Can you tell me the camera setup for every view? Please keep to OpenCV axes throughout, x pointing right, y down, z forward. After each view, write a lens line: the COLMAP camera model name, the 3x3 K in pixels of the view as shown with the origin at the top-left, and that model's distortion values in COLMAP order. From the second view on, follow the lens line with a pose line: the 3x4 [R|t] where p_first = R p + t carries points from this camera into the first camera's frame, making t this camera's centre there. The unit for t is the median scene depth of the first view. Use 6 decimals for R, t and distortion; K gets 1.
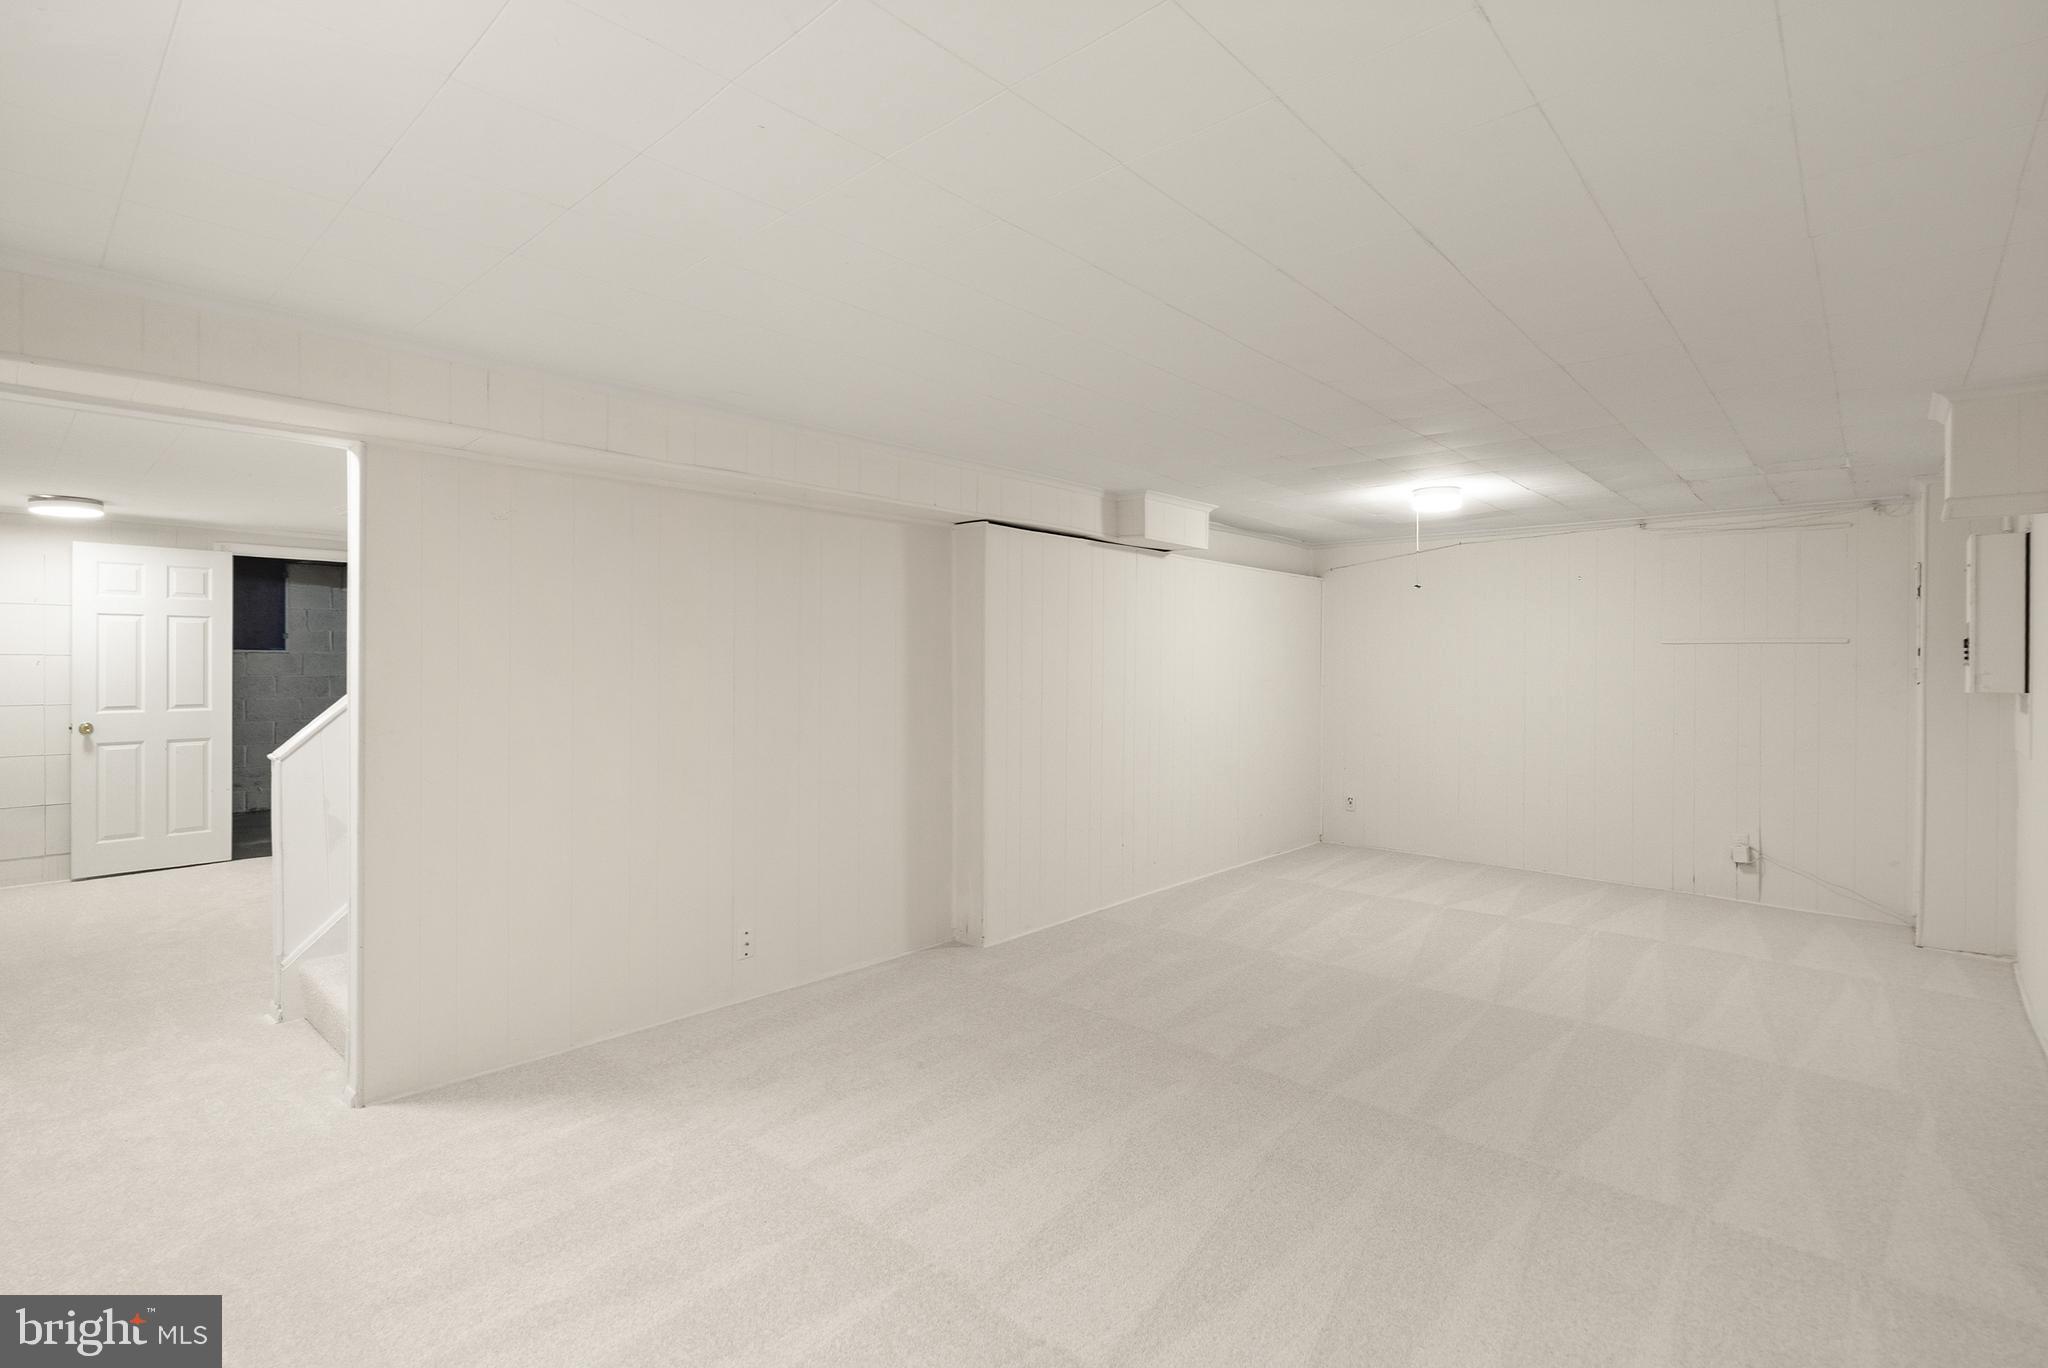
lens RADIAL K [[958.5, 0, 1025.0], [0, 958.5, 654.2], [0, 0, 1]] dist [-0.001616, 0.000543]
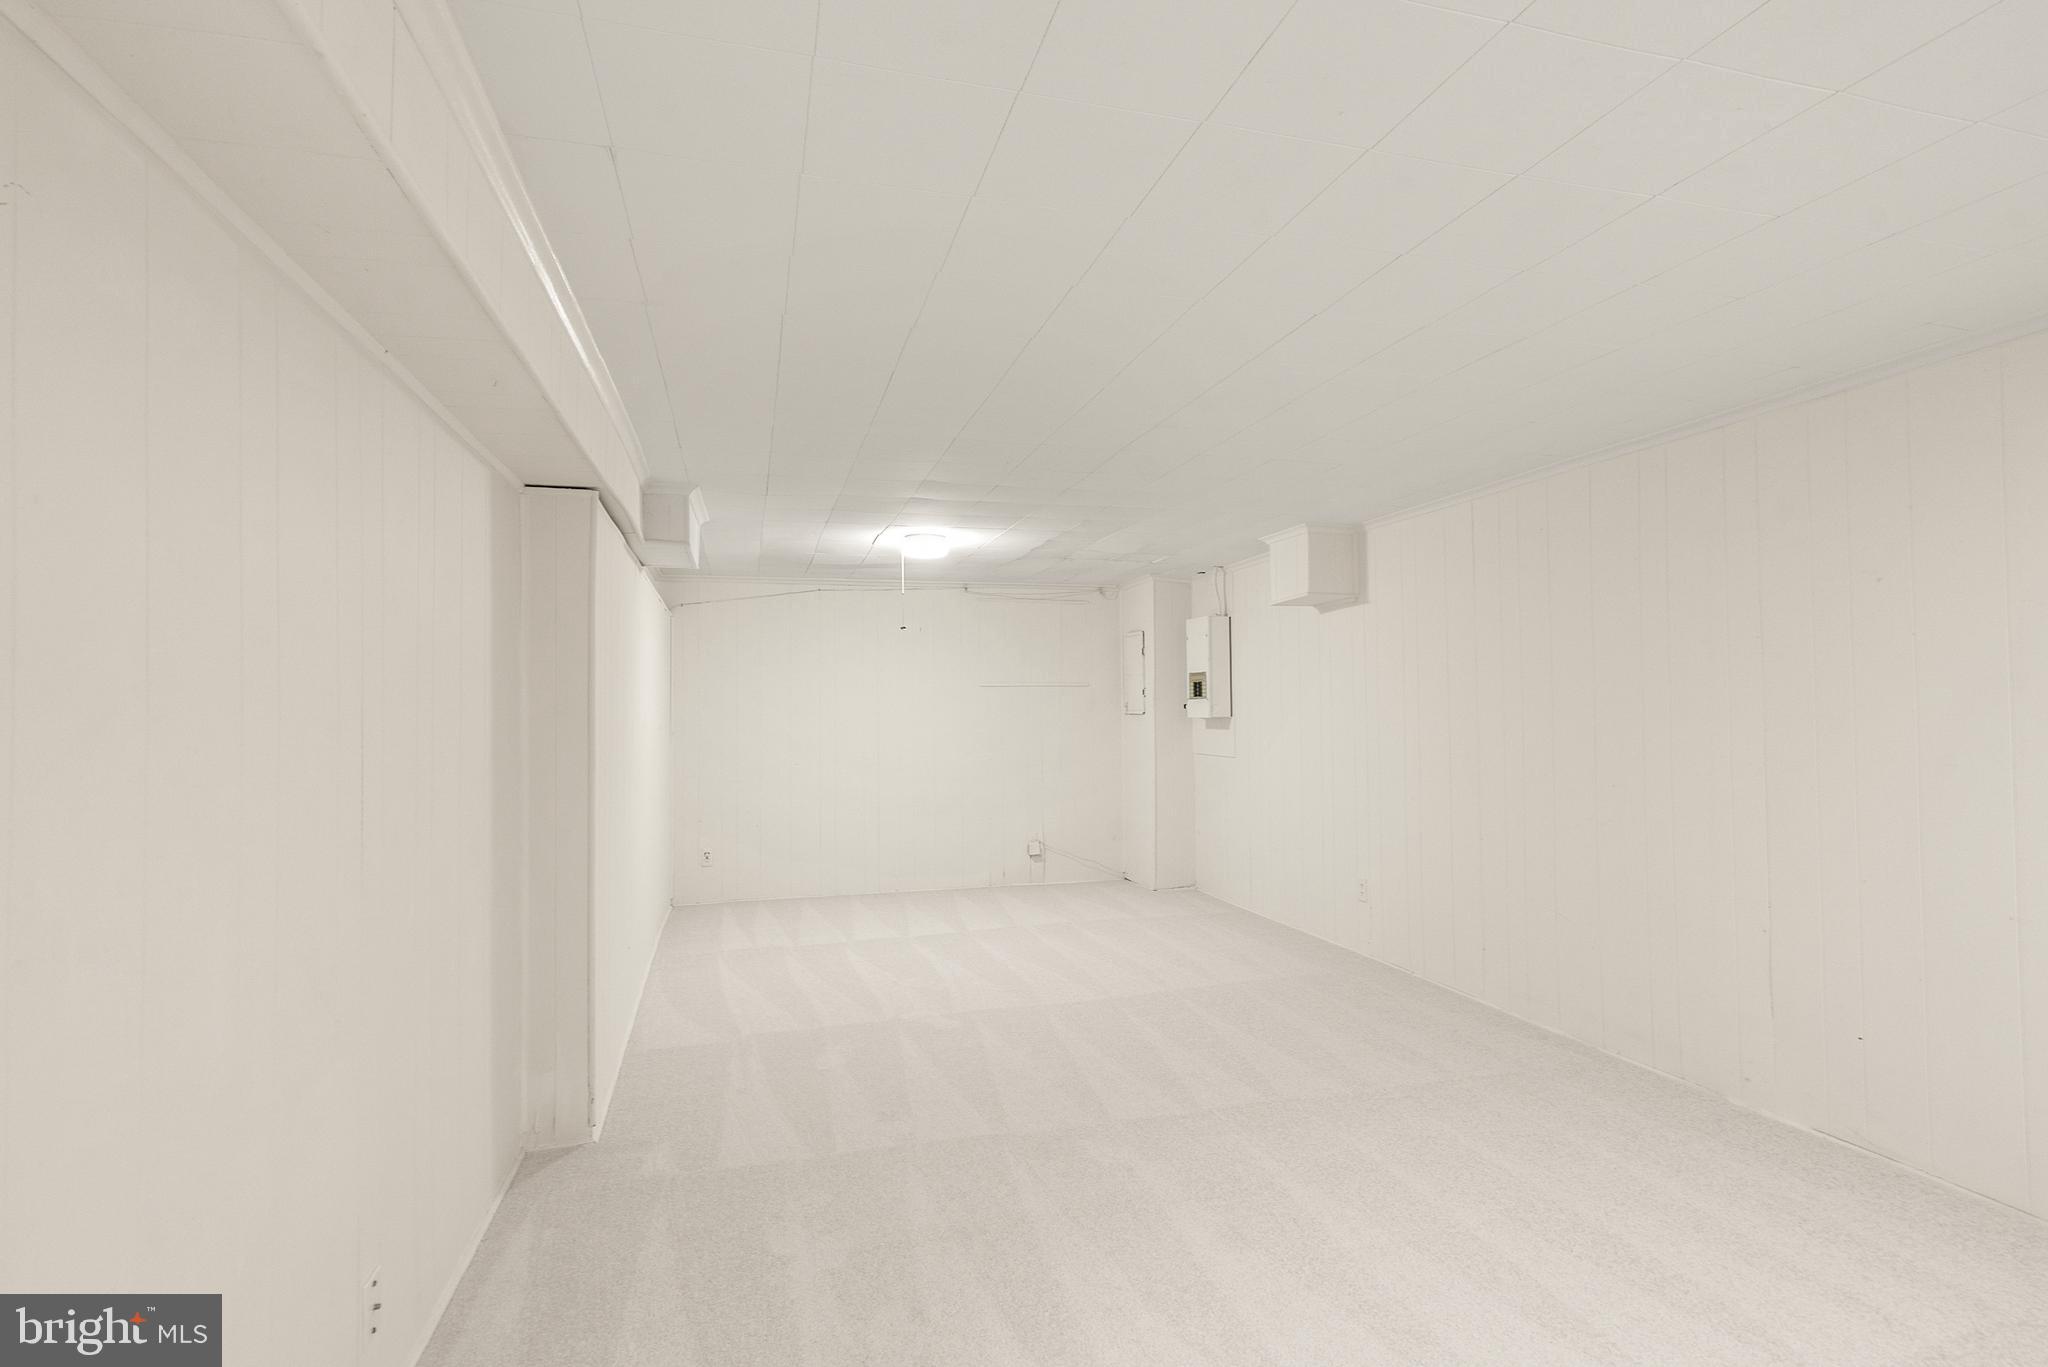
lens RADIAL K [[939.6, 0, 1024.0], [0, 939.6, 683.5], [0, 0, 1]] dist [-0.001103, 0.000526]
pose [[0.536397, 0.008940, 0.843918, -0.367770], [0.009759, 0.999811, -0.016794, 0.006836], [-0.843909, 0.017244, 0.536209, 0.348747]]
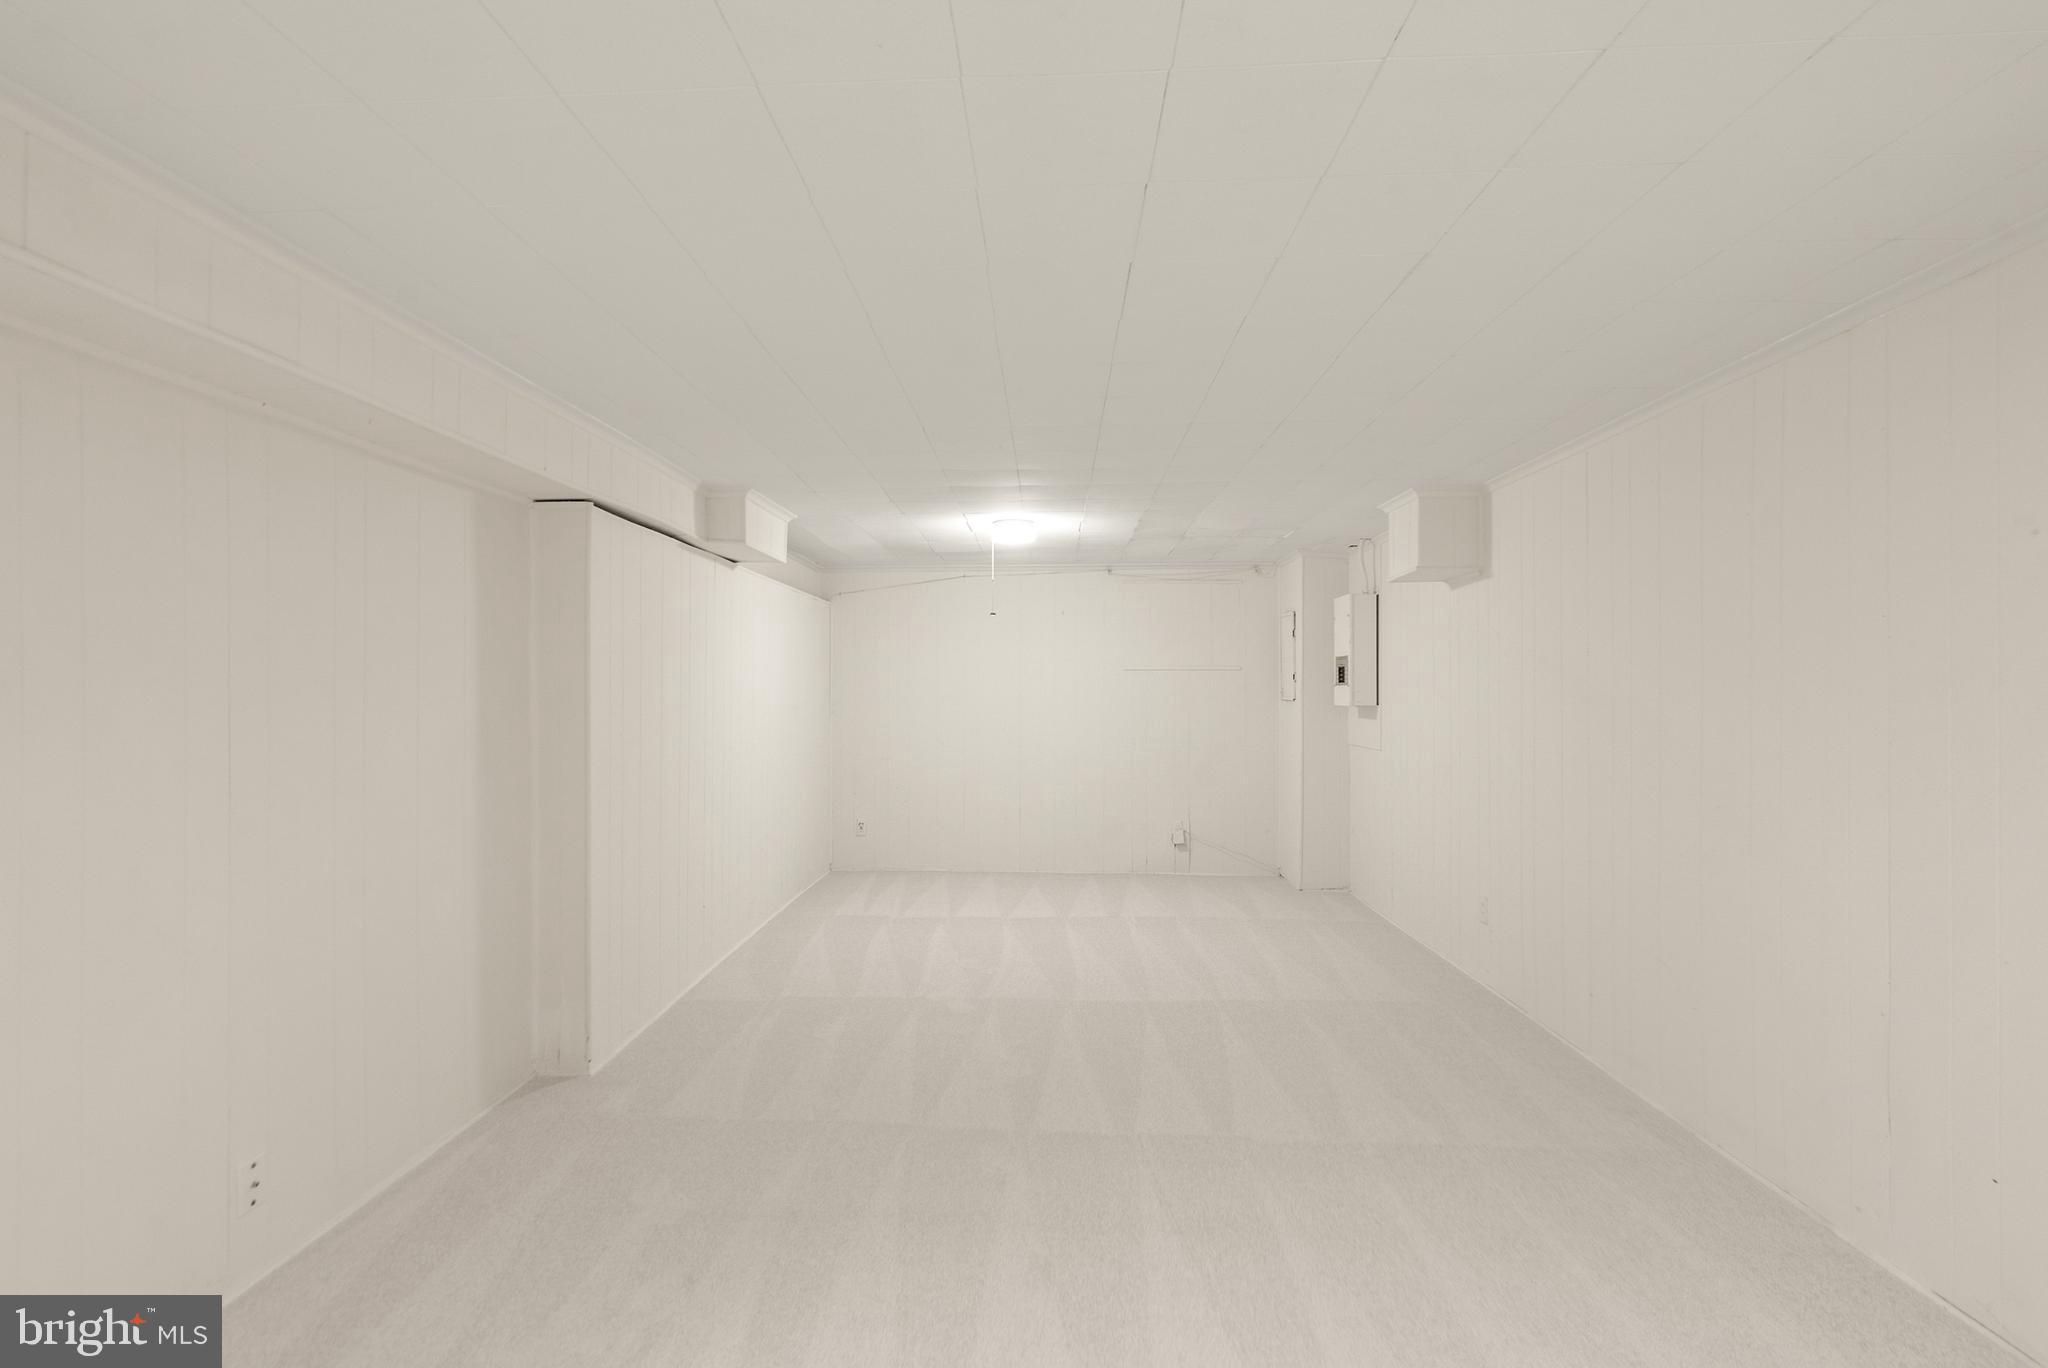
lens RADIAL K [[929.1, 0, 1015.1], [0, 929.1, 682.1], [0, 0, 1]] dist [-0.002300, -0.000342]
pose [[0.776008, -0.004202, 0.630709, -0.206267], [0.003520, 0.999991, 0.002331, 0.000721], [-0.630713, 0.000411, 0.776016, 0.200608]]
